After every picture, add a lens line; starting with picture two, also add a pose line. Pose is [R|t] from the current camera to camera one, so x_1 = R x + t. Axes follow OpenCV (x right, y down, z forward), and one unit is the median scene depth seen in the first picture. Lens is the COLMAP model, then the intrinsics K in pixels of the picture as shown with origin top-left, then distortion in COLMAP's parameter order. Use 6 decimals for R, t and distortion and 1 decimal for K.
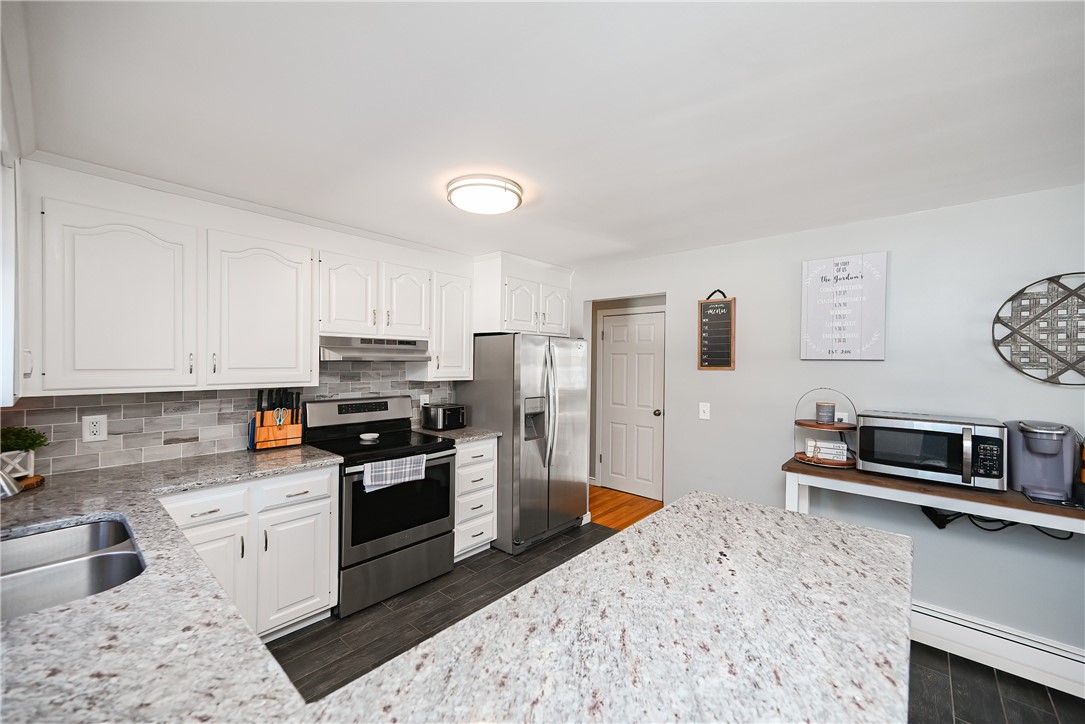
lens RADIAL K [[443.9, 0, 546.6], [0, 443.9, 362.8], [0, 0, 1]] dist [0.004223, 0.000251]
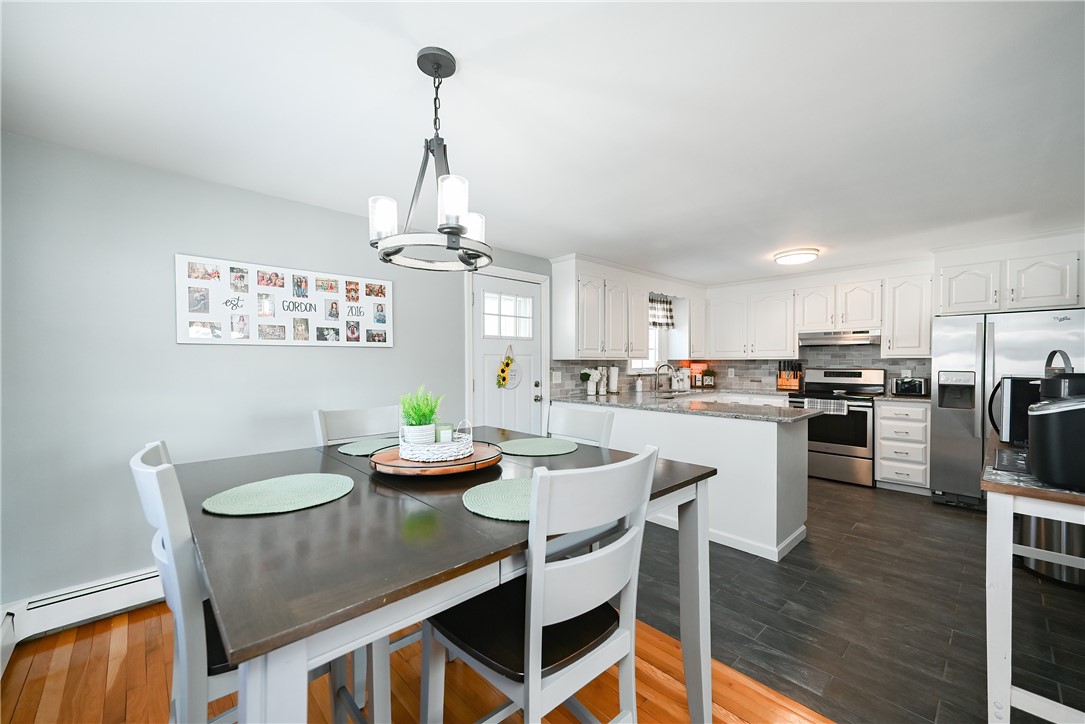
lens RADIAL K [[443.9, 0, 536.1], [0, 443.9, 367.2], [0, 0, 1]] dist [0.004223, 0.000251]
pose [[-0.066369, 0.002615, -0.997792, 1.428945], [-0.009368, 0.999951, 0.003244, 0.087925], [0.997751, 0.009563, -0.066341, -0.021616]]
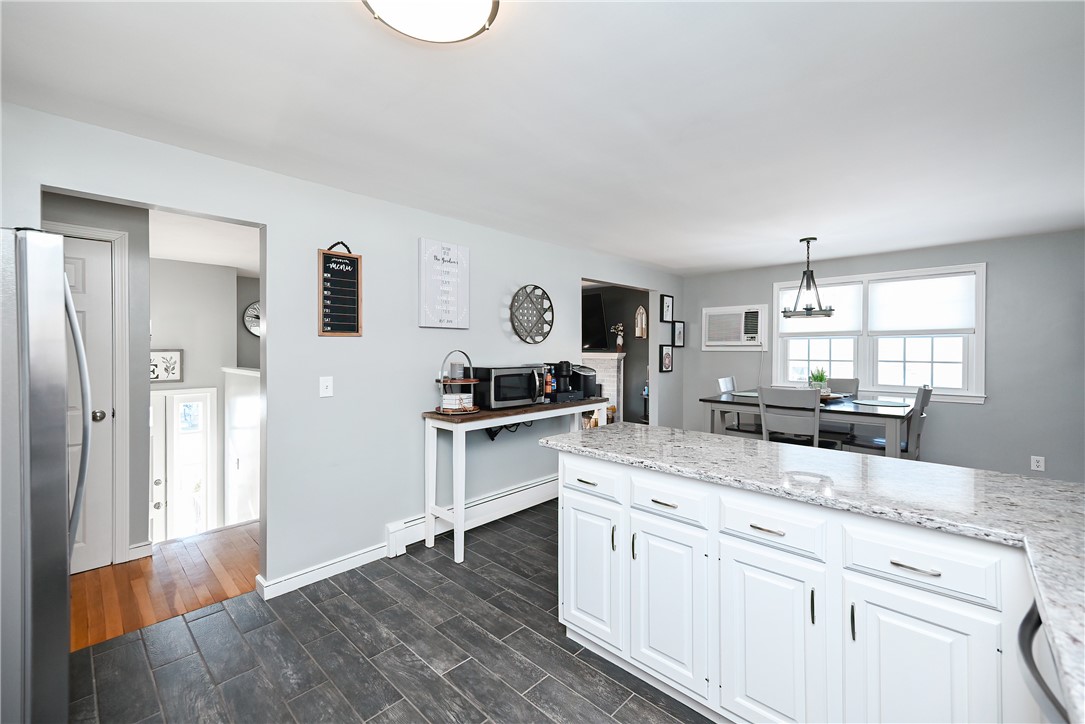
lens RADIAL K [[443.9, 0, 543.7], [0, 443.9, 354.0], [0, 0, 1]] dist [0.004223, 0.000251]
pose [[0.007424, -0.015646, 0.999850, -0.479830], [0.012201, 0.999805, 0.015555, 0.042981], [-0.999898, 0.012084, 0.007613, 0.631249]]
